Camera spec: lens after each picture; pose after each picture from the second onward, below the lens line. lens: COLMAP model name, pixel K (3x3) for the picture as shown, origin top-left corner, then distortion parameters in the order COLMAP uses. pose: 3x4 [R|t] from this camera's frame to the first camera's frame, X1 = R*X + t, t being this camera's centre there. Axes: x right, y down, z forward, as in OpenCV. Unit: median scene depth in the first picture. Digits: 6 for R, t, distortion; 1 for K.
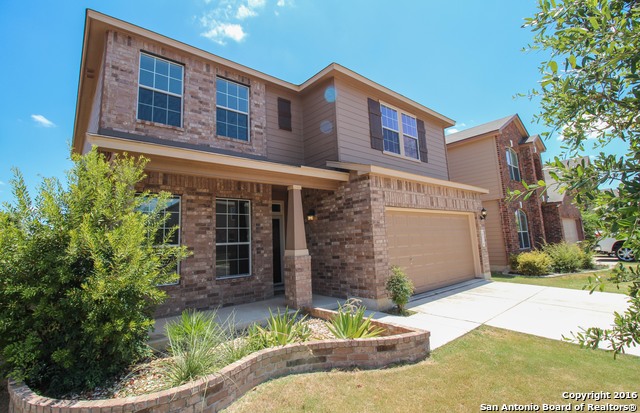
lens RADIAL K [[299.4, 0, 320.3], [0, 299.4, 187.4], [0, 0, 1]] dist [-0.000936, -0.000145]
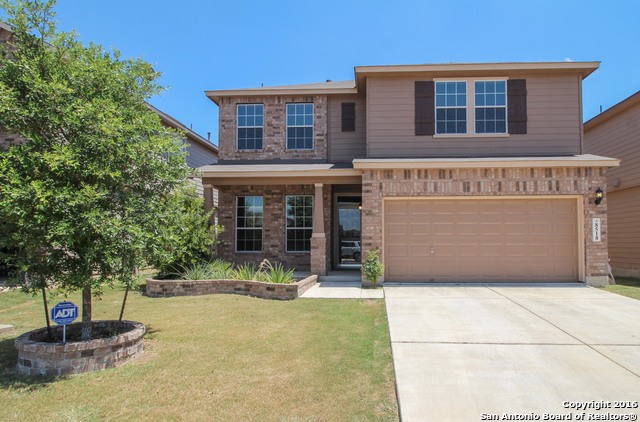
lens RADIAL K [[341.9, 0, 320.0], [0, 341.9, 211.0], [0, 0, 1]] dist [0.001851, 0.000230]
pose [[0.730059, -0.015361, -0.683211, 0.824772], [0.093371, 0.992614, 0.077456, -0.002344], [0.676975, -0.120339, 0.726101, -0.059385]]
